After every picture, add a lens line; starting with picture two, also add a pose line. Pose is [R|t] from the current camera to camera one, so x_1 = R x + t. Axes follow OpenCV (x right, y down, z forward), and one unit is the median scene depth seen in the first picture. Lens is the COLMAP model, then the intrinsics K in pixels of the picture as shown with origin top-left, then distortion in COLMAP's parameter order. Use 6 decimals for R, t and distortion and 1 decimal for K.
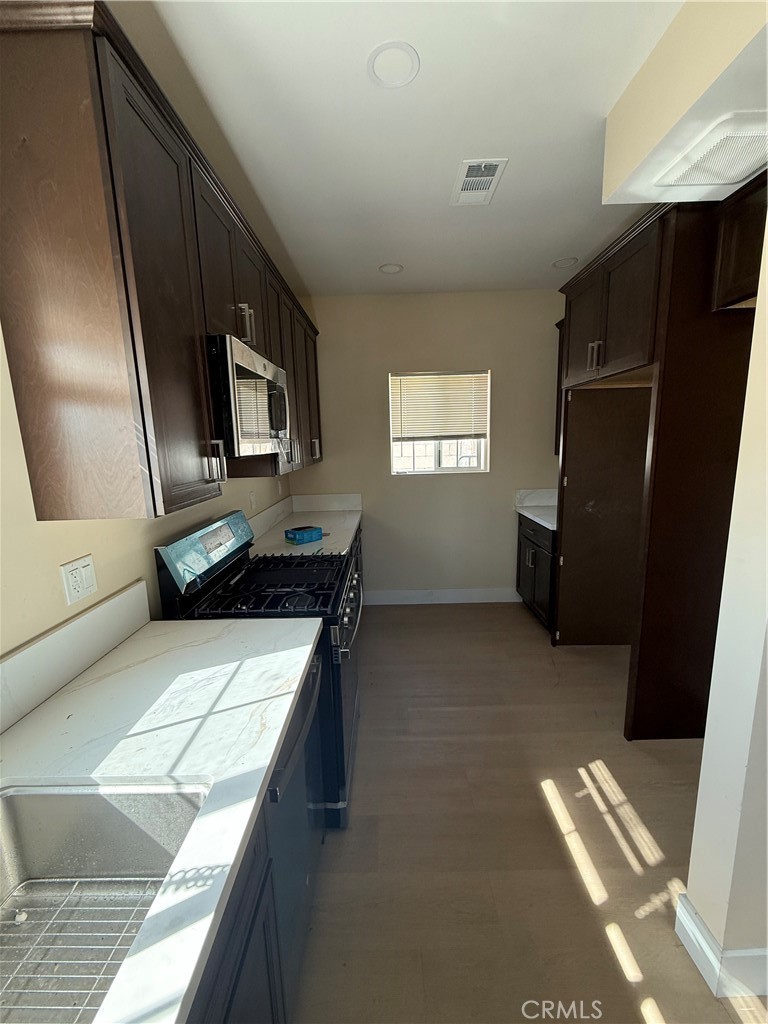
lens RADIAL K [[408.6, 0, 386.1], [0, 408.6, 509.4], [0, 0, 1]] dist [-0.000745, 0.000312]
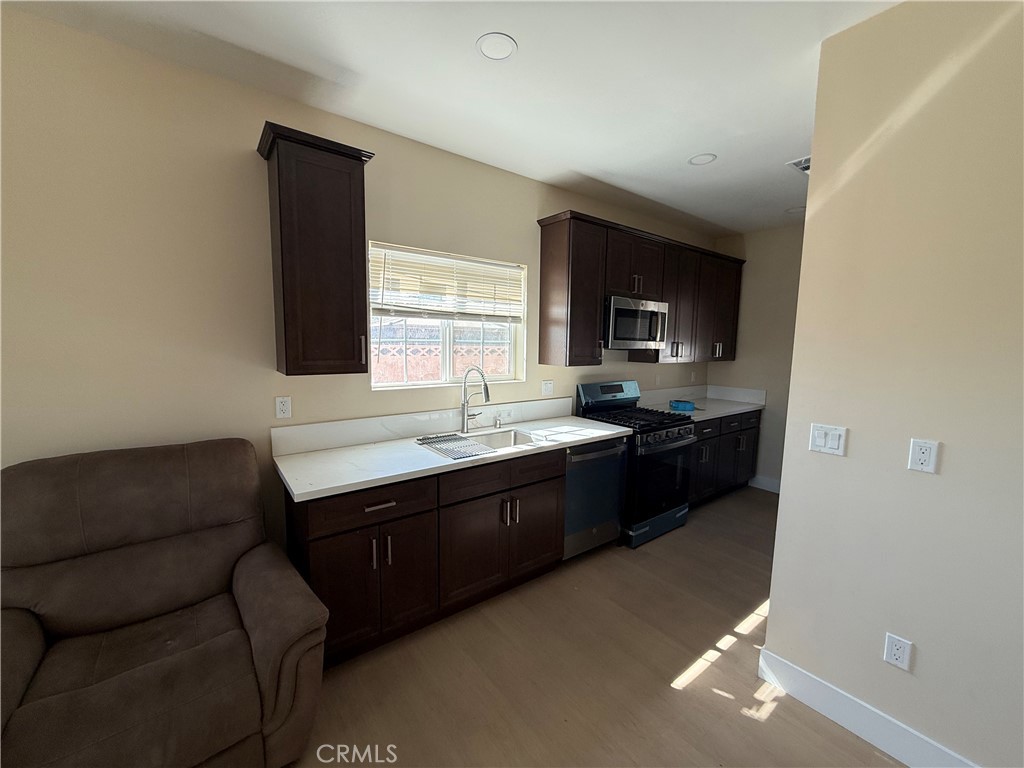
lens RADIAL K [[408.6, 0, 507.0], [0, 408.6, 385.0], [0, 0, 1]] dist [-0.000745, 0.000312]
pose [[0.604275, 0.123316, -0.787176, 1.042318], [-0.169240, 0.985272, 0.024432, 0.107051], [0.778595, 0.118458, 0.616245, -0.765656]]
